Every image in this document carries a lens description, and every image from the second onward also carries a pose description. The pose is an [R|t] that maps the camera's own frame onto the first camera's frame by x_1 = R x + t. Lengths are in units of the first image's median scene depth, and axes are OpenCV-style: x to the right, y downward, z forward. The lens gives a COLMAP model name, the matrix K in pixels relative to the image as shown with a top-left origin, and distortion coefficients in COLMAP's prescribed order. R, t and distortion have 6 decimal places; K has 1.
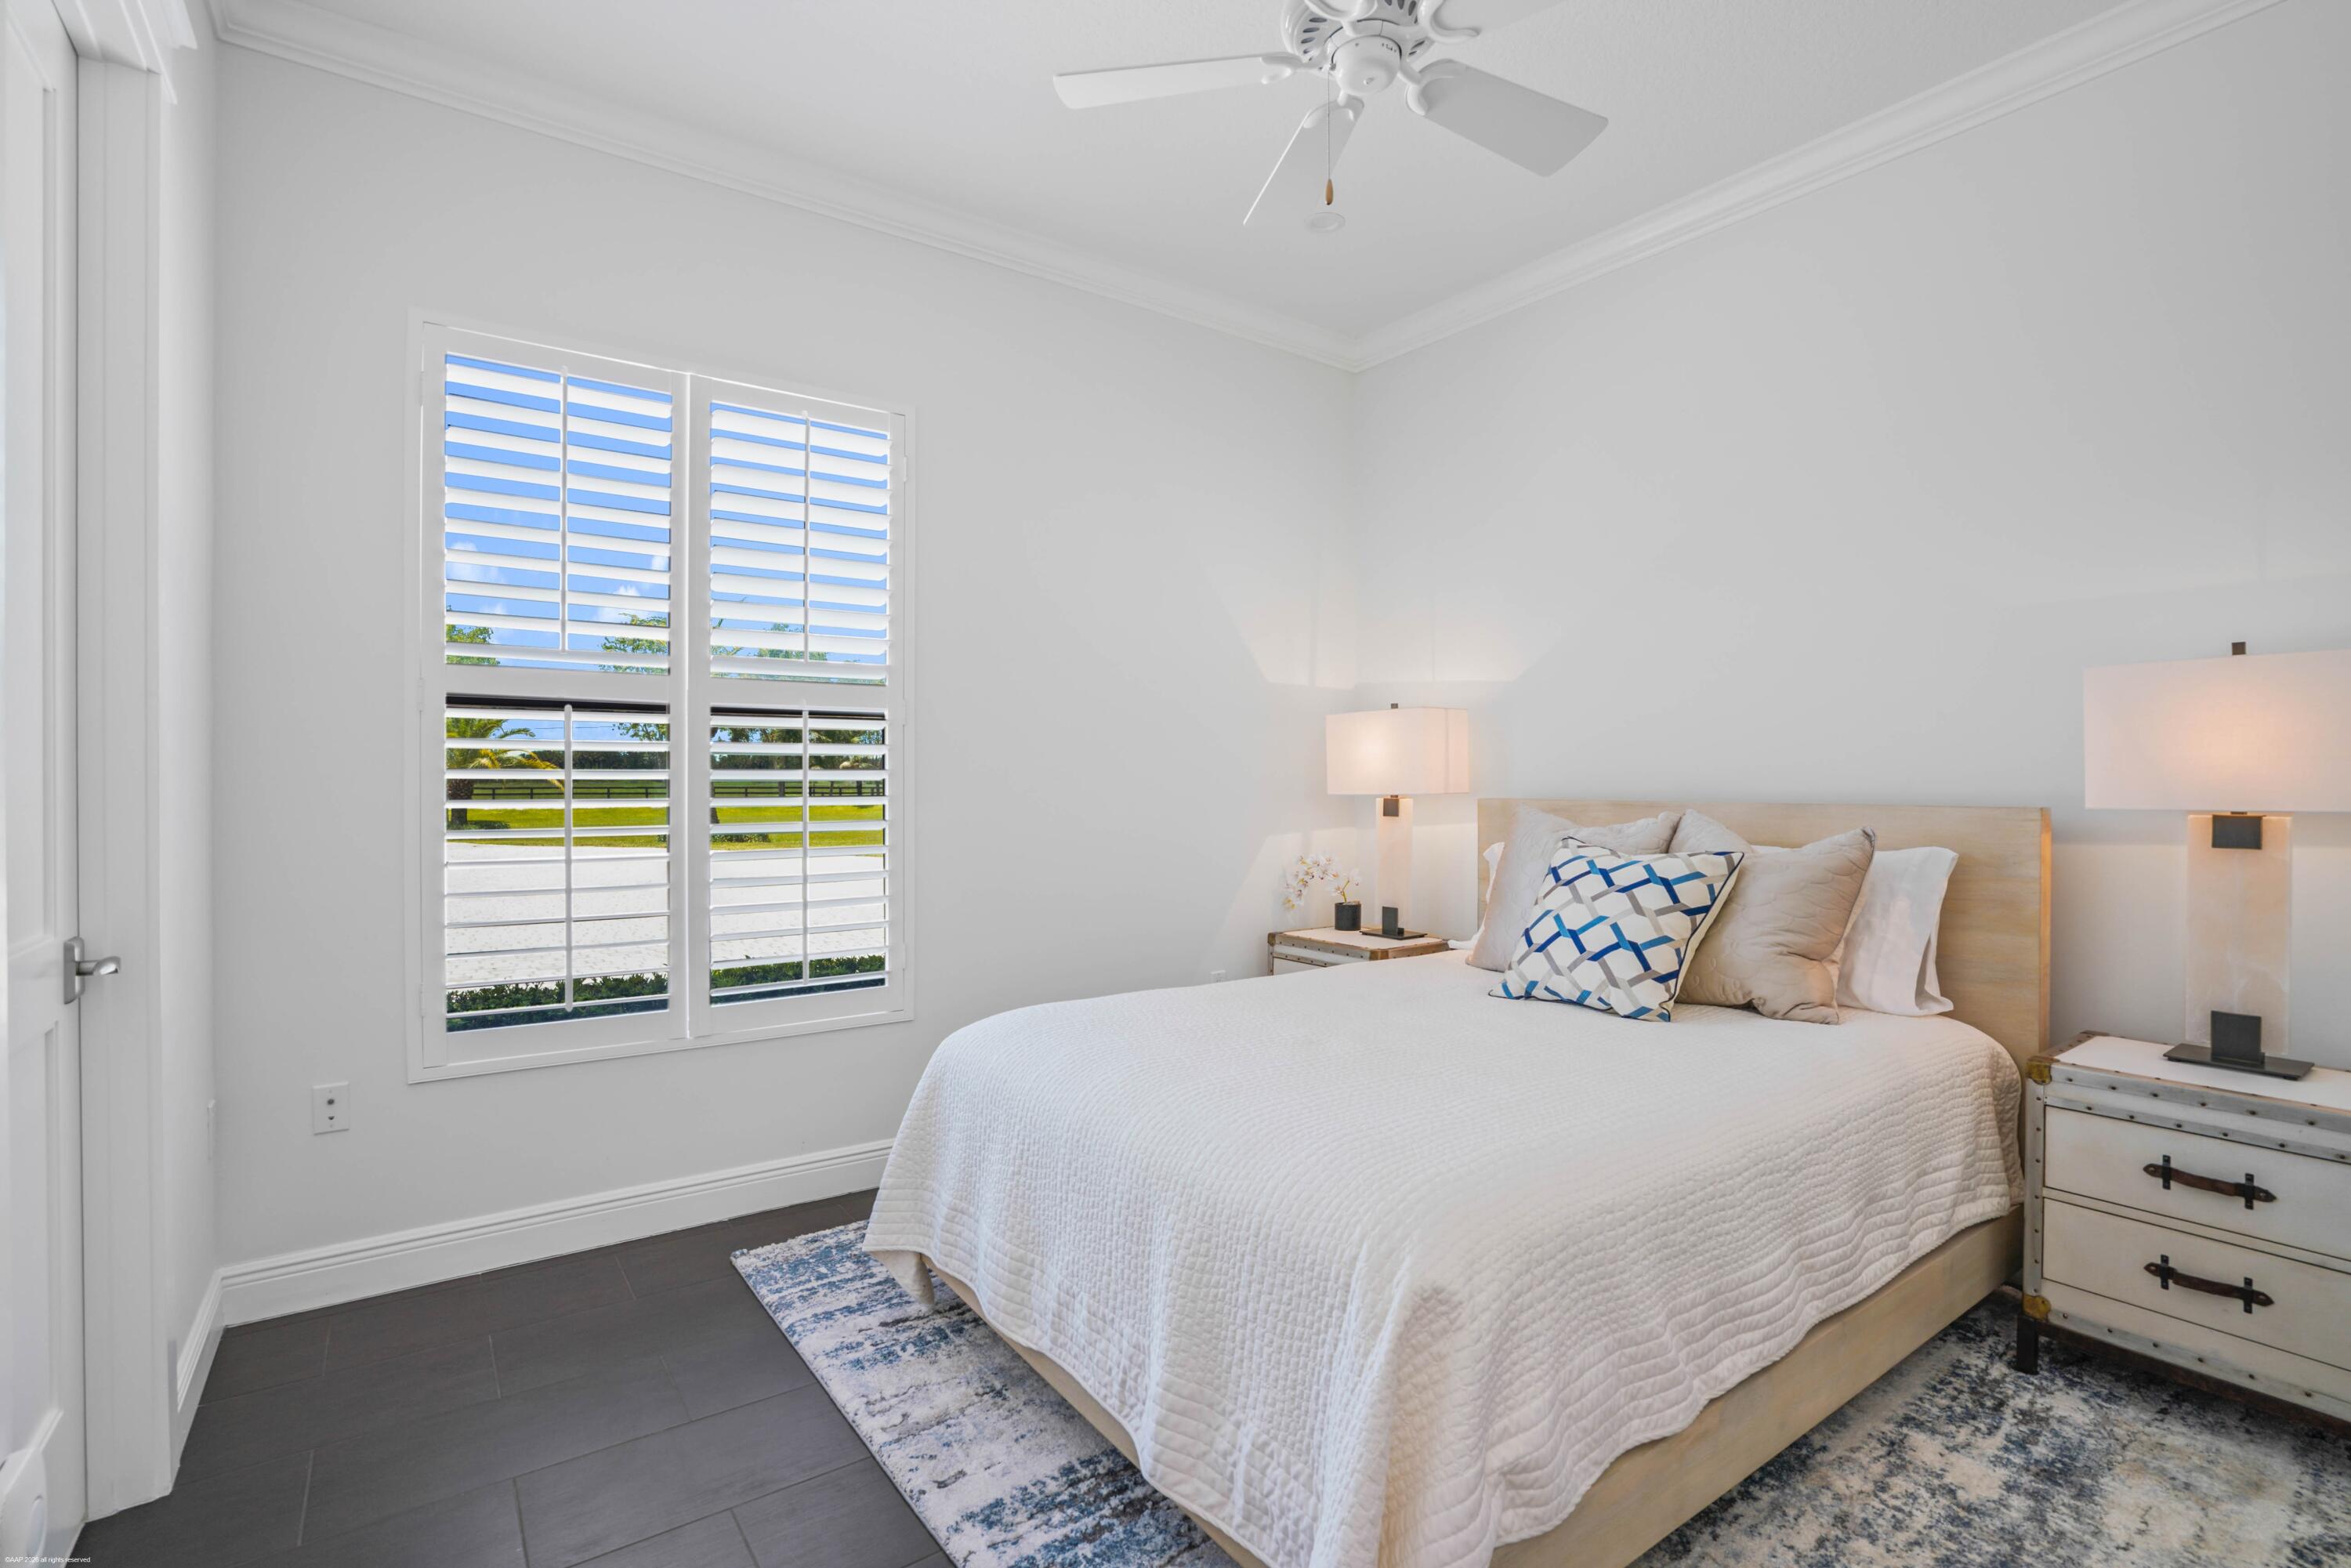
lens RADIAL K [[1097.1, 0, 1163.5], [0, 1097.1, 767.6], [0, 0, 1]] dist [-0.064429, 0.027604]
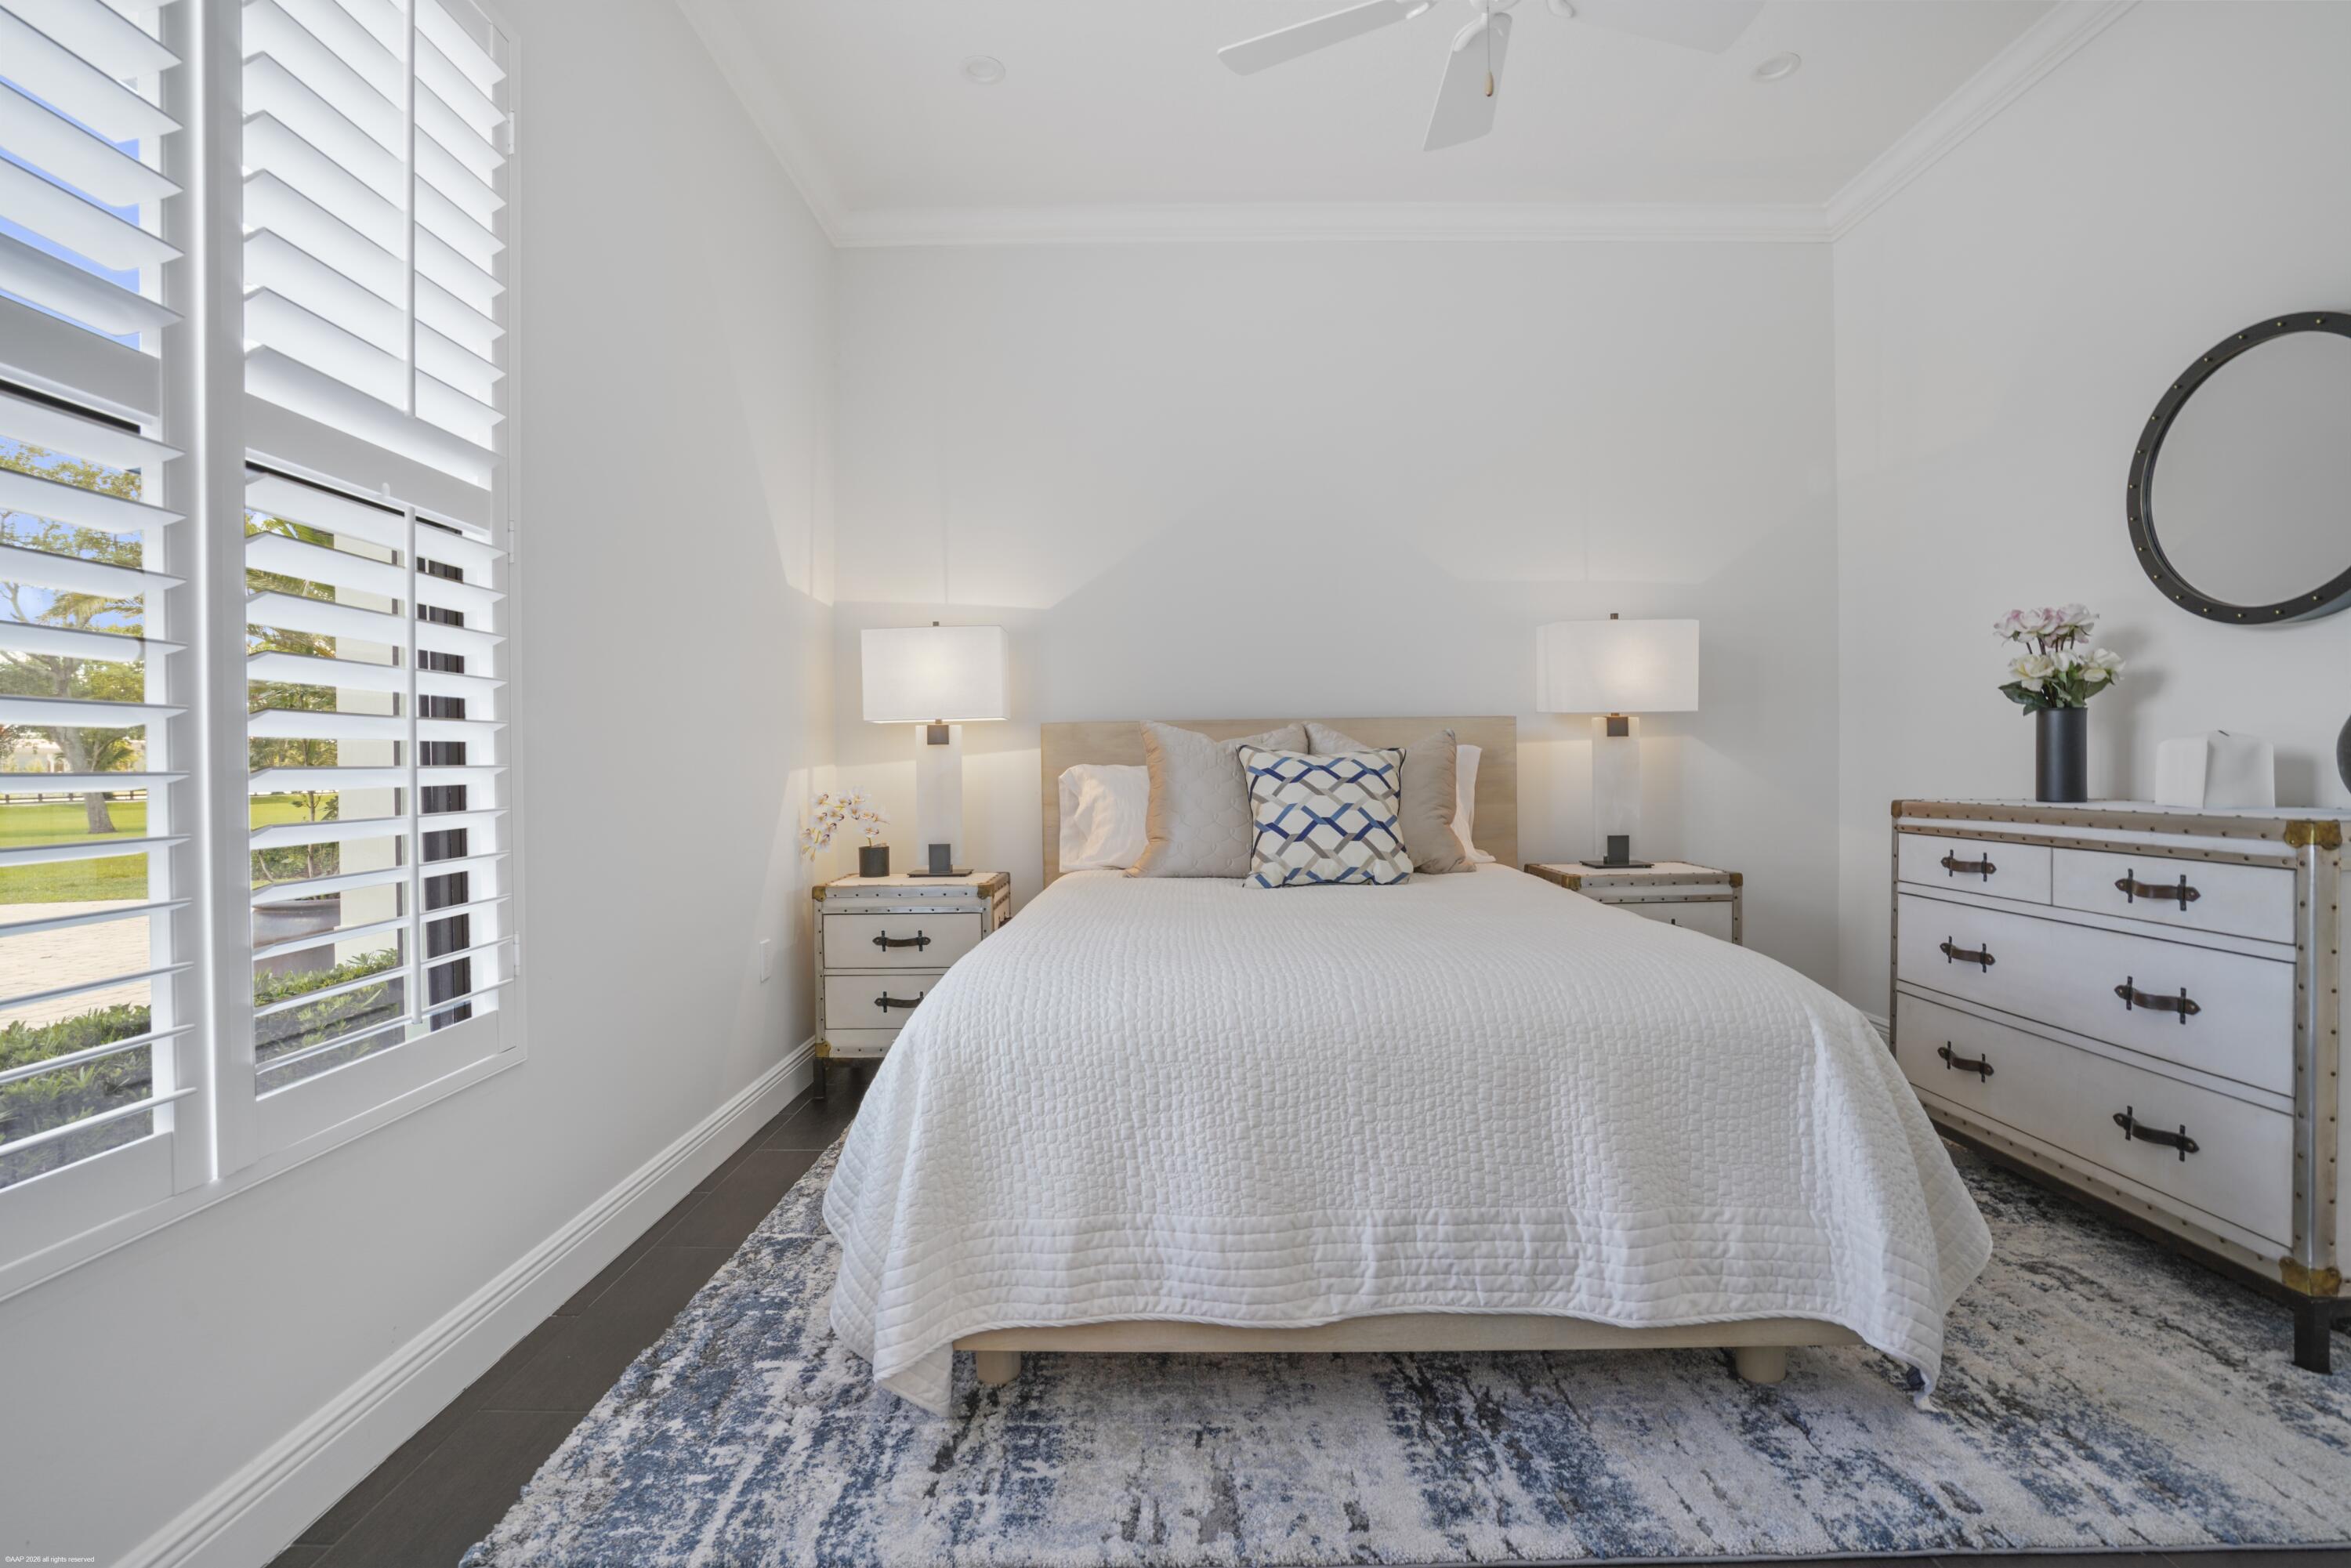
lens RADIAL K [[1097.1, 0, 1163.5], [0, 1097.1, 767.6], [0, 0, 1]] dist [-0.064429, 0.027604]
pose [[0.578571, -0.010233, 0.815568, -0.680343], [0.006876, 0.999947, 0.007669, 0.092699], [-0.815603, 0.001171, 0.578611, 0.508101]]
